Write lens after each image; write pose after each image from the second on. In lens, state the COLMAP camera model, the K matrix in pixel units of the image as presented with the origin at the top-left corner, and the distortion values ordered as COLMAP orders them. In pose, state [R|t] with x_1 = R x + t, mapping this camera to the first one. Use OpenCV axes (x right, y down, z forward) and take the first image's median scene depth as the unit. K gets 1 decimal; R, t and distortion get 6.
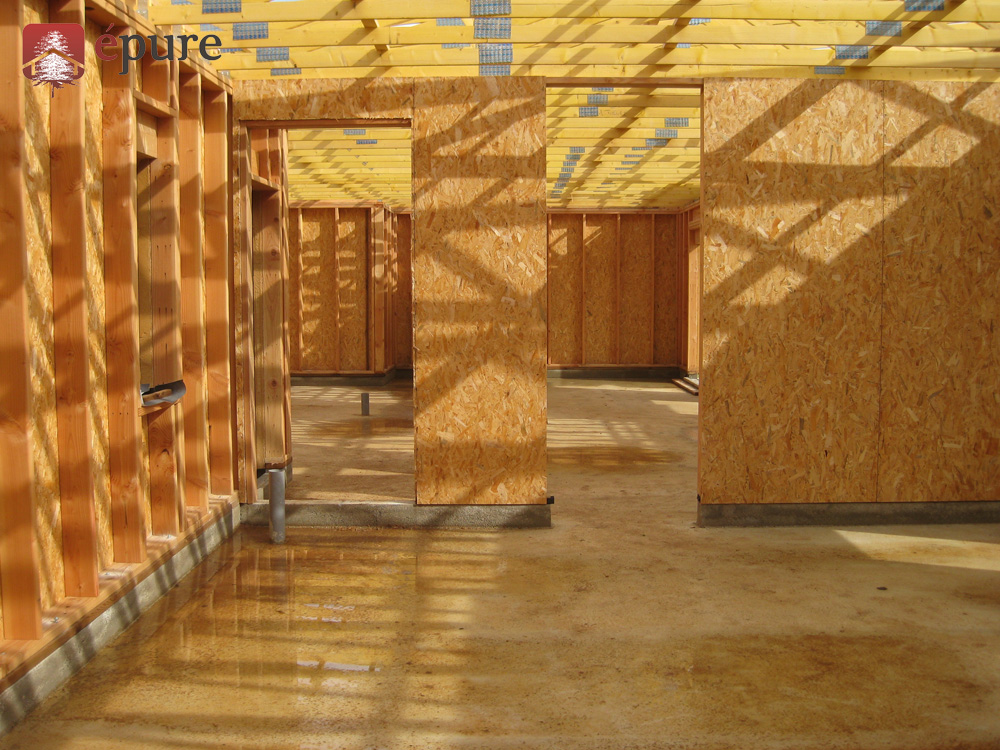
lens RADIAL K [[1154.4, 0, 503.9], [0, 1154.4, 377.1], [0, 0, 1]] dist [-0.139262, 0.000000]
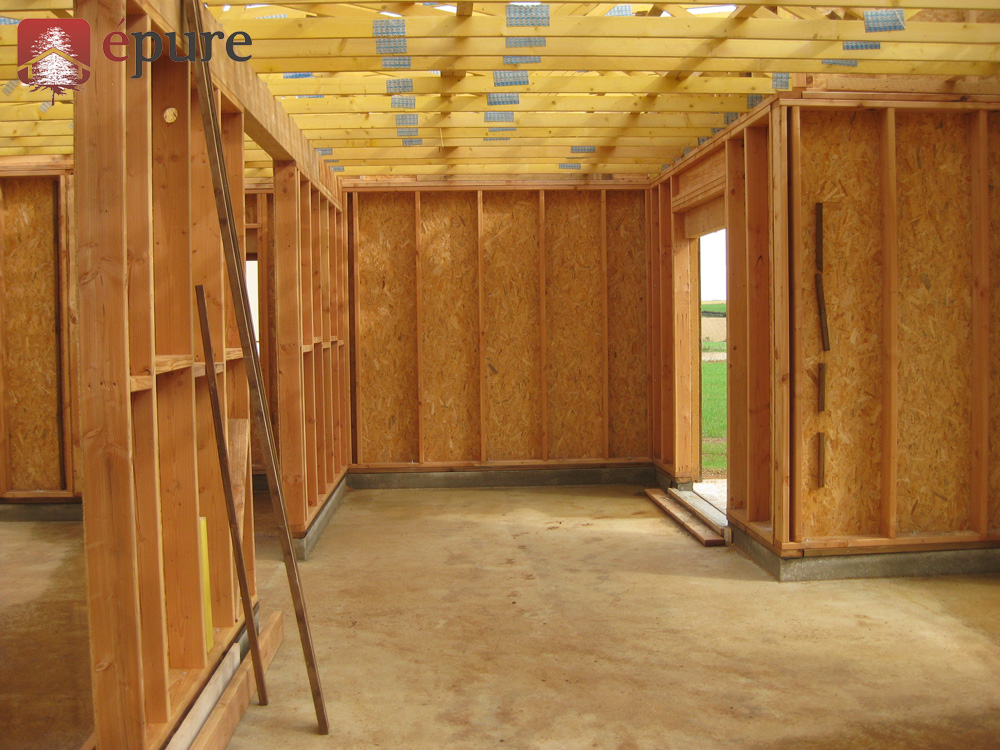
lens RADIAL K [[1154.4, 0, 499.5], [0, 1154.4, 374.6], [0, 0, 1]] dist [-0.139262, 0.000000]
pose [[0.998282, -0.016982, 0.056082, 0.046466], [0.018972, 0.999202, -0.035139, -0.033439], [-0.055441, 0.036143, 0.997808, 0.445920]]
